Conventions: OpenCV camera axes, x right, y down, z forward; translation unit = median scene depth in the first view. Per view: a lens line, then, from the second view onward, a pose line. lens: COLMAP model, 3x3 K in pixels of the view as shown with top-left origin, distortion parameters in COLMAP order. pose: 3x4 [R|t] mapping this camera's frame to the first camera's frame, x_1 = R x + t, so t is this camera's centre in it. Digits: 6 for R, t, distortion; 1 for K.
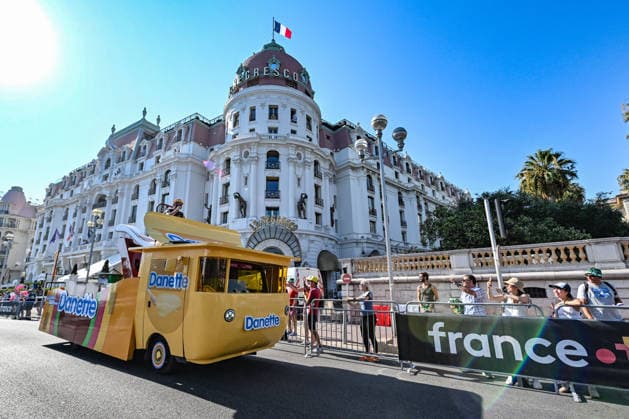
lens RADIAL K [[280.8, 0, 299.1], [0, 280.8, 221.8], [0, 0, 1]] dist [0.000594, -0.000314]
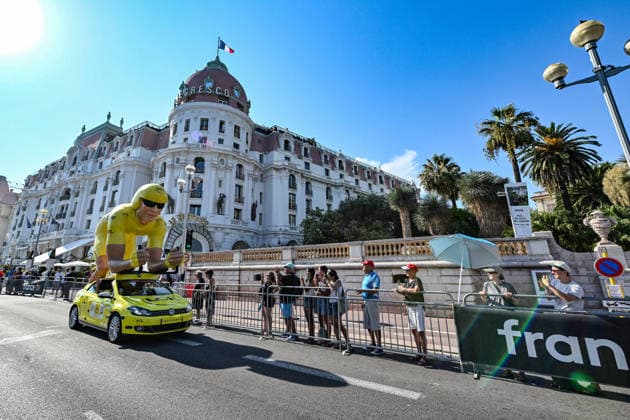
lens RADIAL K [[285.9, 0, 285.8], [0, 285.9, 191.7], [0, 0, 1]] dist [0.001276, 0.000094]
pose [[0.999795, 0.005865, -0.019403, 0.270464], [-0.006674, 0.999100, -0.041895, -0.050626], [0.019140, 0.042016, 0.998934, -0.193831]]
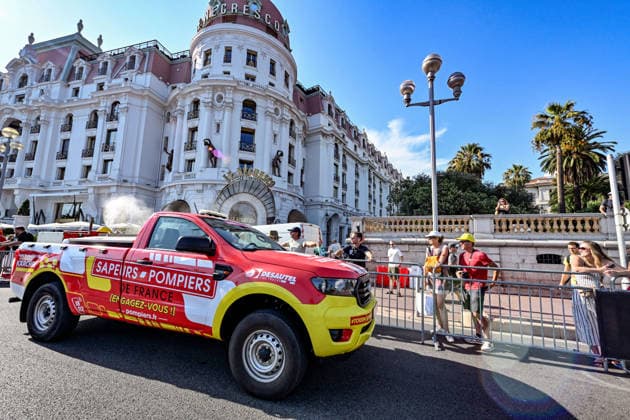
lens RADIAL K [[247.9, 0, 314.3], [0, 247.9, 214.8], [0, 0, 1]] dist [0.000112, 0.000117]
pose [[0.959719, 0.071742, 0.271649, -0.075255], [-0.100959, 0.990331, 0.095139, 0.023112], [-0.262197, -0.118732, 0.957682, 0.093733]]
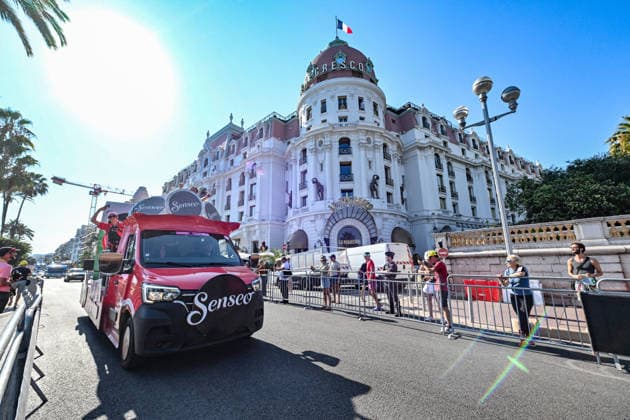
lens RADIAL K [[246.7, 0, 316.2], [0, 246.7, 211.4], [0, 0, 1]] dist [0.001131, -0.000426]
pose [[0.983700, -0.043290, -0.174527, -0.041361], [0.047763, 0.998627, 0.021508, 0.006027], [0.173356, -0.029493, 0.984418, 0.026219]]
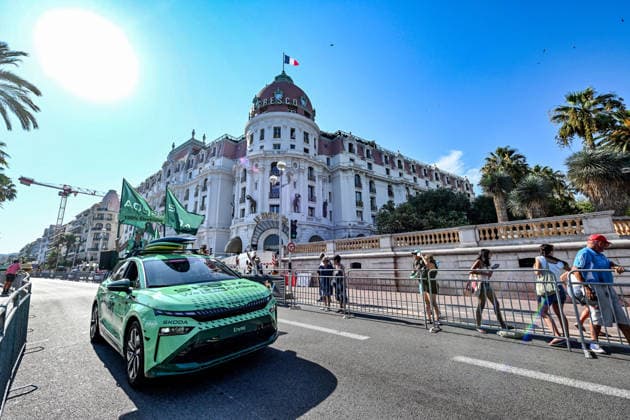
lens RADIAL K [[246.7, 0, 316.2], [0, 246.7, 211.4], [0, 0, 1]] dist [0.001131, -0.000426]
pose [[0.993083, -0.030288, -0.113443, 0.204050], [0.032873, 0.999239, 0.020992, -0.032774], [0.112721, -0.024576, 0.993323, -0.142983]]
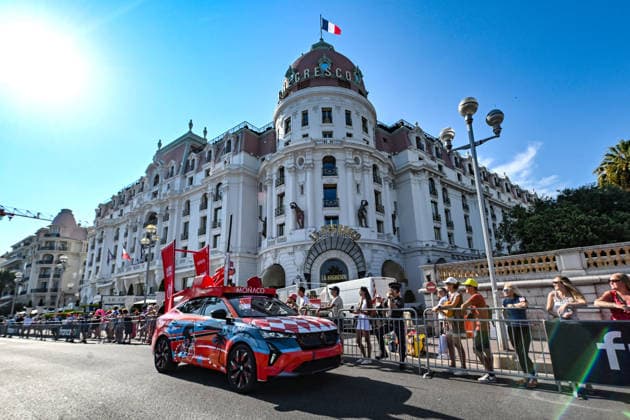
lens RADIAL K [[290.5, 0, 339.1], [0, 290.5, 239.5], [0, 0, 1]] dist [0.003063, -0.000081]
pose [[0.998451, -0.041099, -0.037512, -0.030536], [0.041786, 0.998969, 0.017718, 0.007838], [0.036746, -0.019258, 0.999139, 0.023365]]
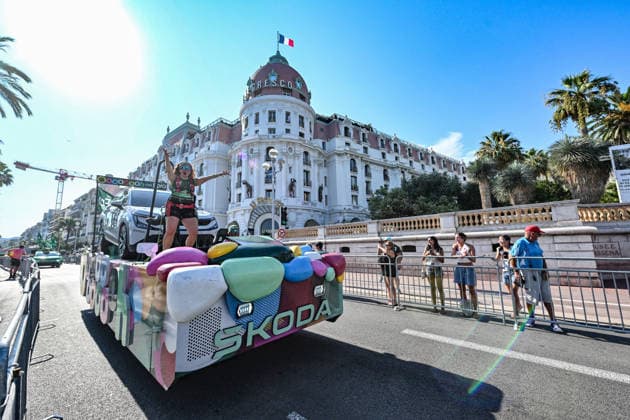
lens RADIAL K [[246.1, 0, 315.4], [0, 246.1, 210.3], [0, 0, 1]] dist [0.000272, 0.000031]
pose [[0.993326, -0.026757, -0.112194, 0.219004], [0.036442, 0.995699, 0.085184, -0.038985], [0.109432, -0.088704, 0.990028, -0.155370]]
